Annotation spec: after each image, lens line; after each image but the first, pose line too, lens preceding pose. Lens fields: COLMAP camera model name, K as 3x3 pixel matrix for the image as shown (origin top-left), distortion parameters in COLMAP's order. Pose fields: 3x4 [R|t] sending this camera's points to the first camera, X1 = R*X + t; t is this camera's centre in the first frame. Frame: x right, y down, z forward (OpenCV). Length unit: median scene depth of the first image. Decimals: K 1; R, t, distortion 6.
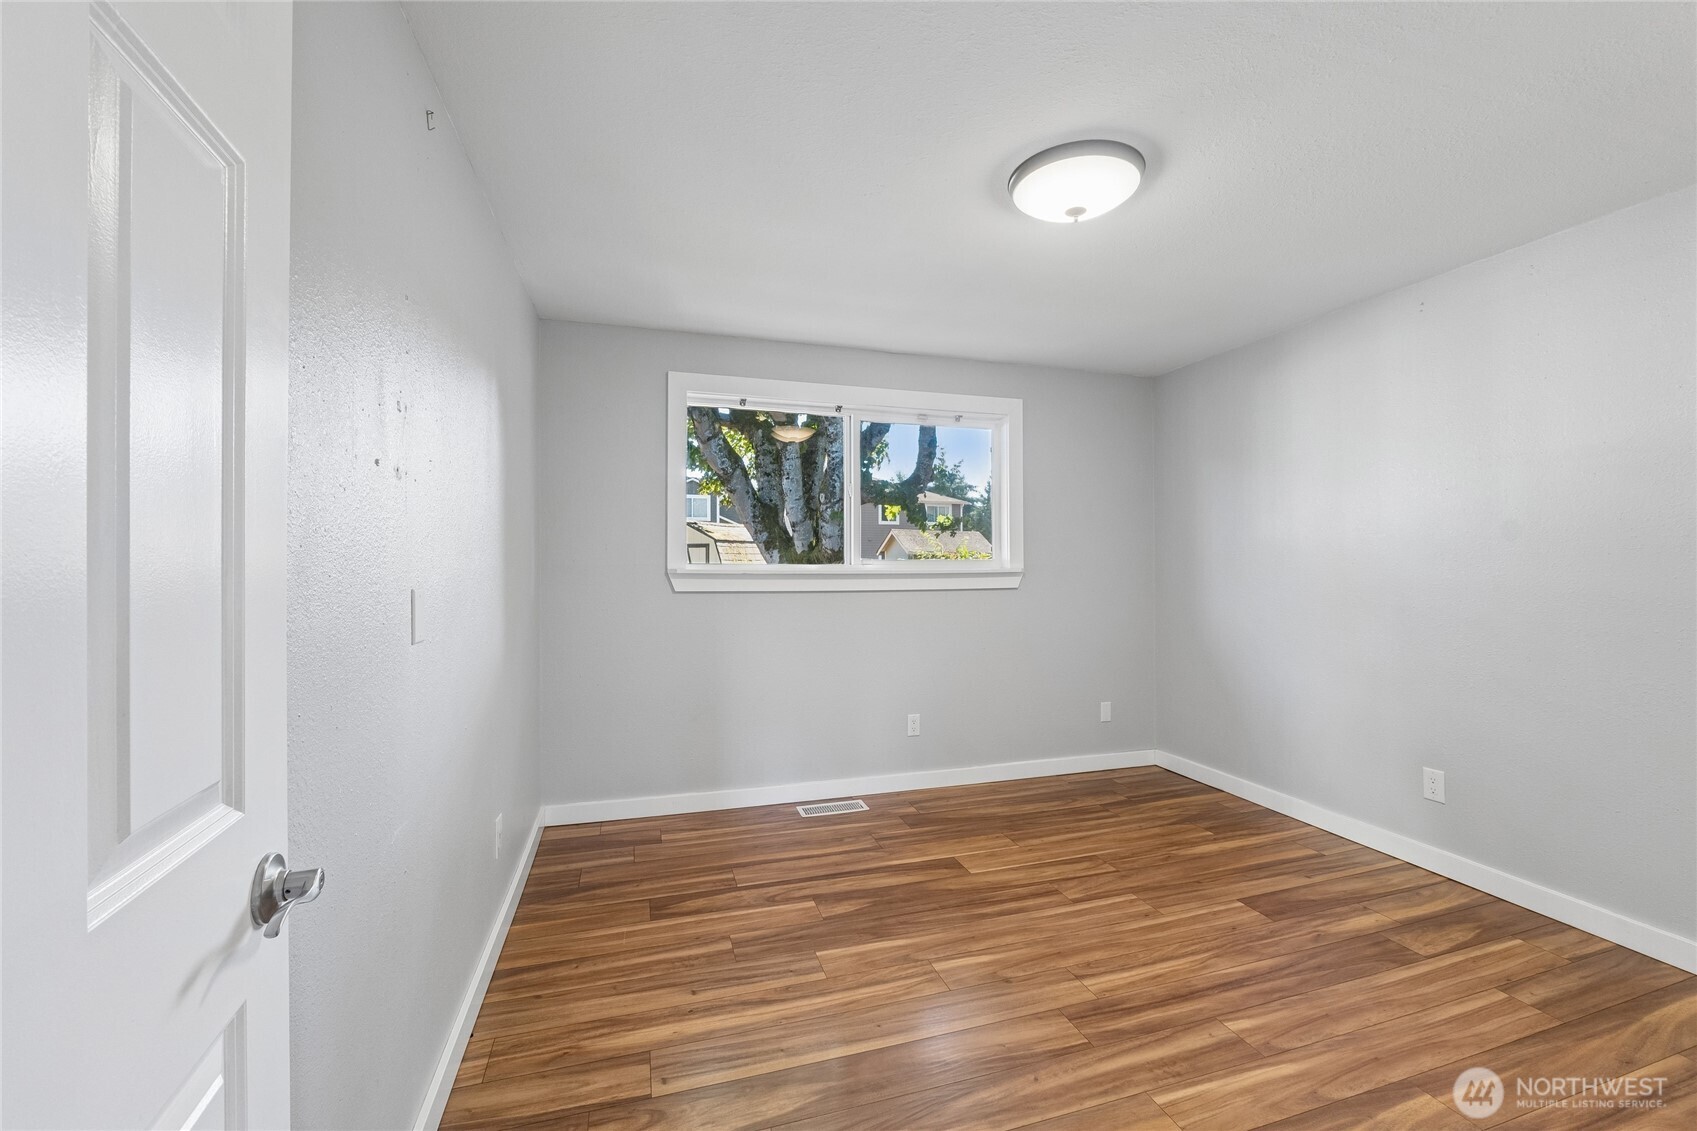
lens RADIAL K [[715.4, 0, 857.2], [0, 715.4, 562.4], [0, 0, 1]] dist [-0.003595, -0.000881]
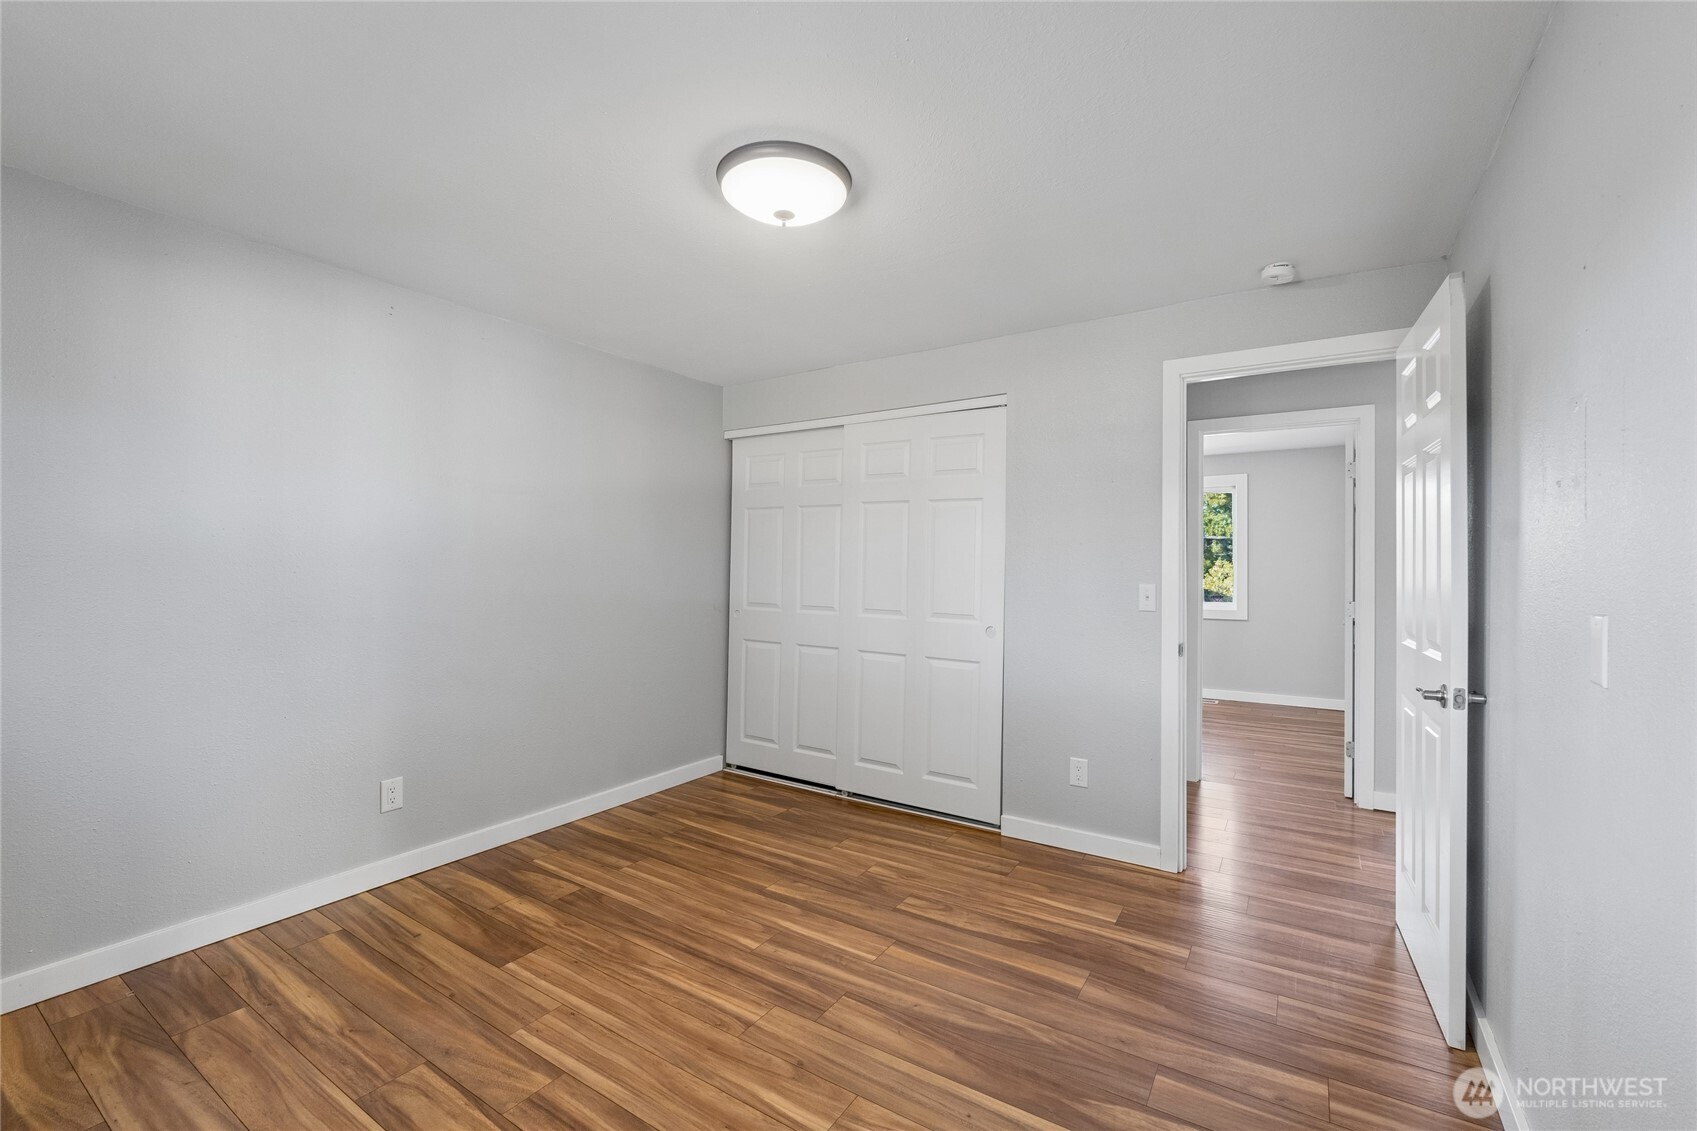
lens RADIAL K [[715.4, 0, 859.8], [0, 715.4, 559.2], [0, 0, 1]] dist [-0.003595, -0.000881]
pose [[-0.653649, 0.008324, 0.756752, -0.428906], [-0.003926, 0.999889, -0.014389, -0.004495], [-0.756788, -0.012376, -0.653544, 1.330846]]
